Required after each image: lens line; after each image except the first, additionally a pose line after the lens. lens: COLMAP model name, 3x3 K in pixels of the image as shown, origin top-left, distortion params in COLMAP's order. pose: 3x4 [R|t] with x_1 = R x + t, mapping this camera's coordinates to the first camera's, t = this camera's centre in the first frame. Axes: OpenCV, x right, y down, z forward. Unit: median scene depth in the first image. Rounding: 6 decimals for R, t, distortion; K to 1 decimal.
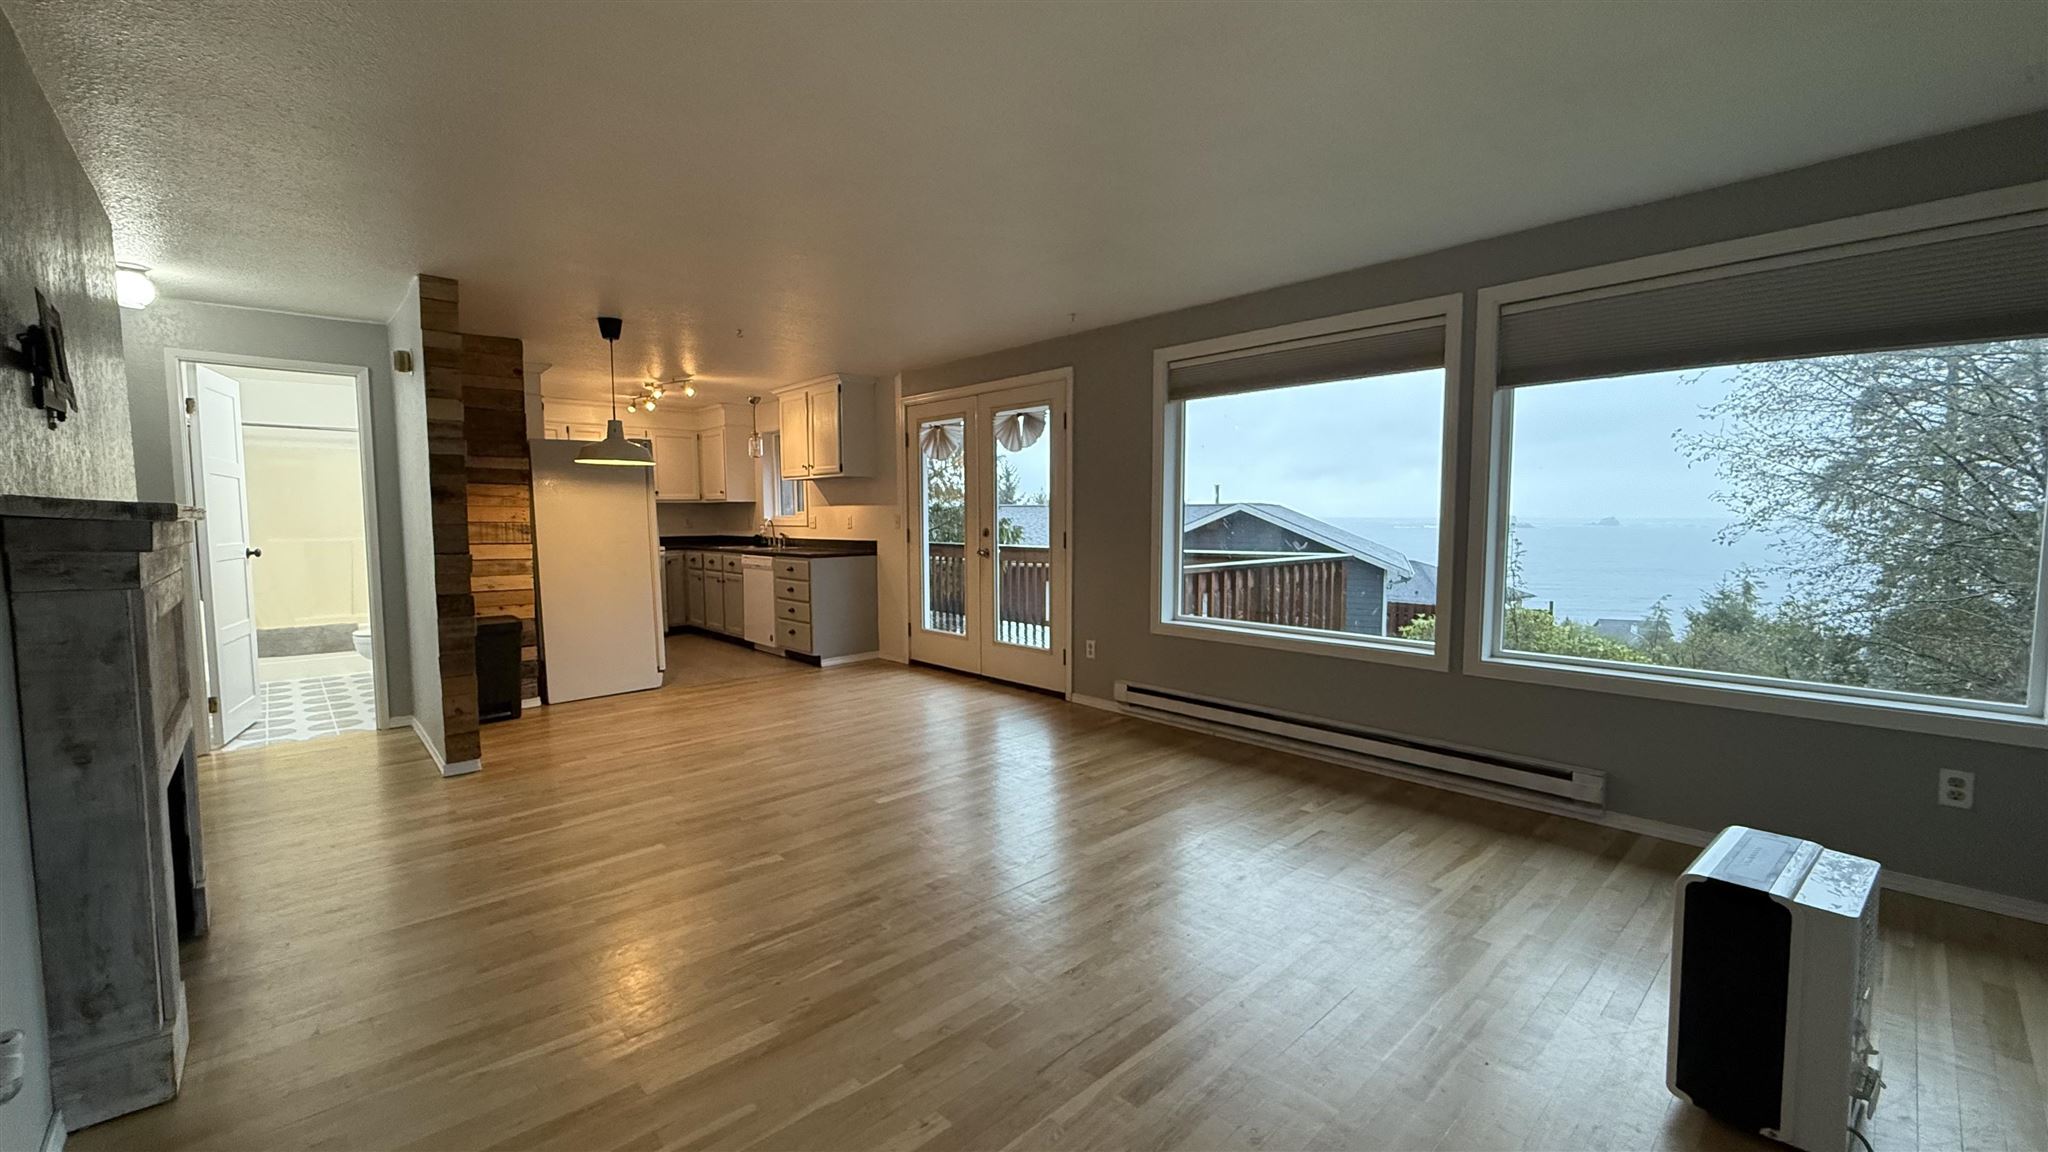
lens RADIAL K [[817.7, 0, 1019.7], [0, 817.7, 578.3], [0, 0, 1]] dist [0.001759, 0.000244]
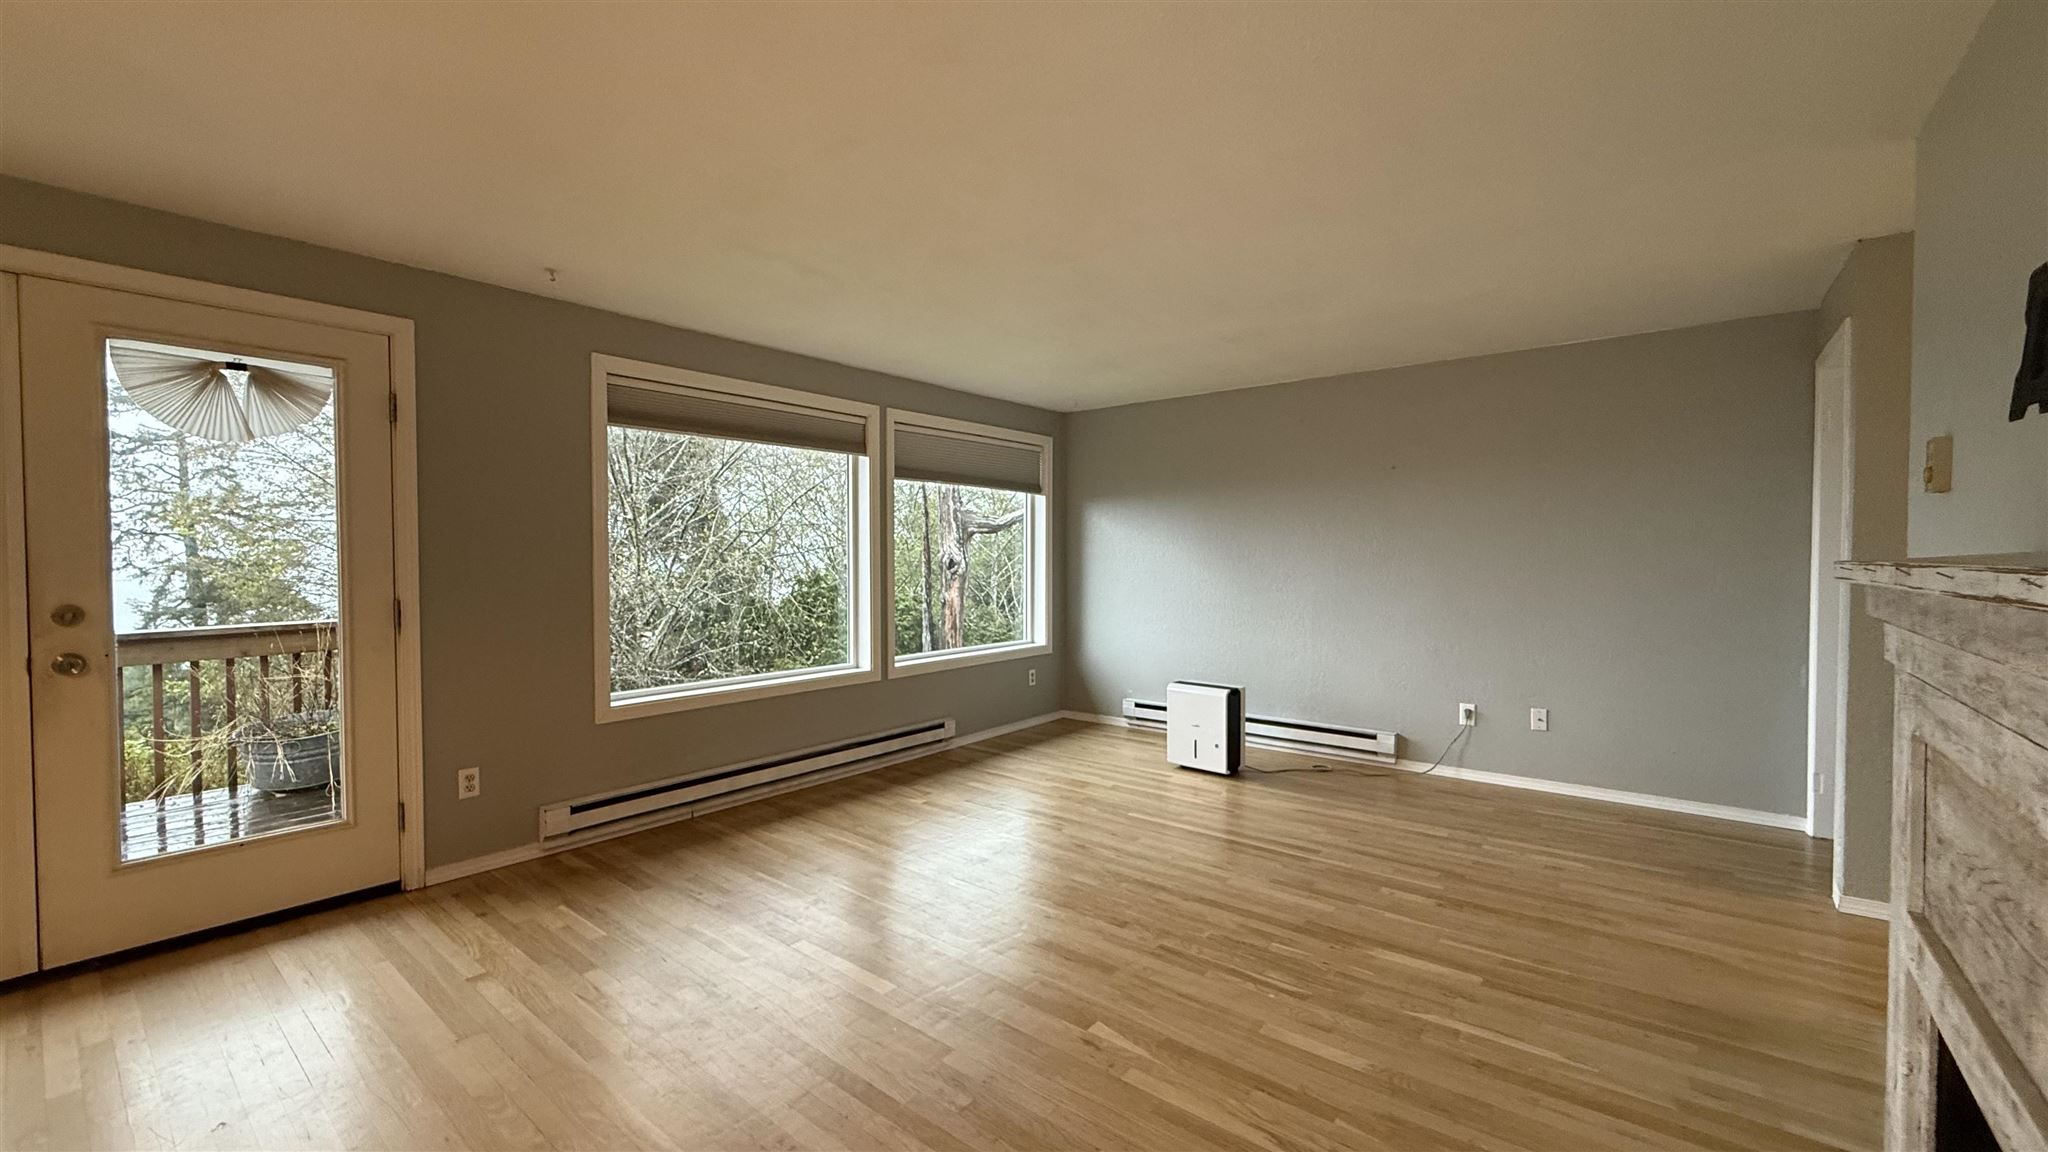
lens RADIAL K [[817.7, 0, 1019.7], [0, 817.7, 578.3], [0, 0, 1]] dist [0.001759, 0.000244]
pose [[-0.145629, -0.021830, 0.989098, -0.758086], [0.078620, 0.996339, 0.033566, -0.072957], [-0.986210, 0.082651, -0.143380, 0.850725]]
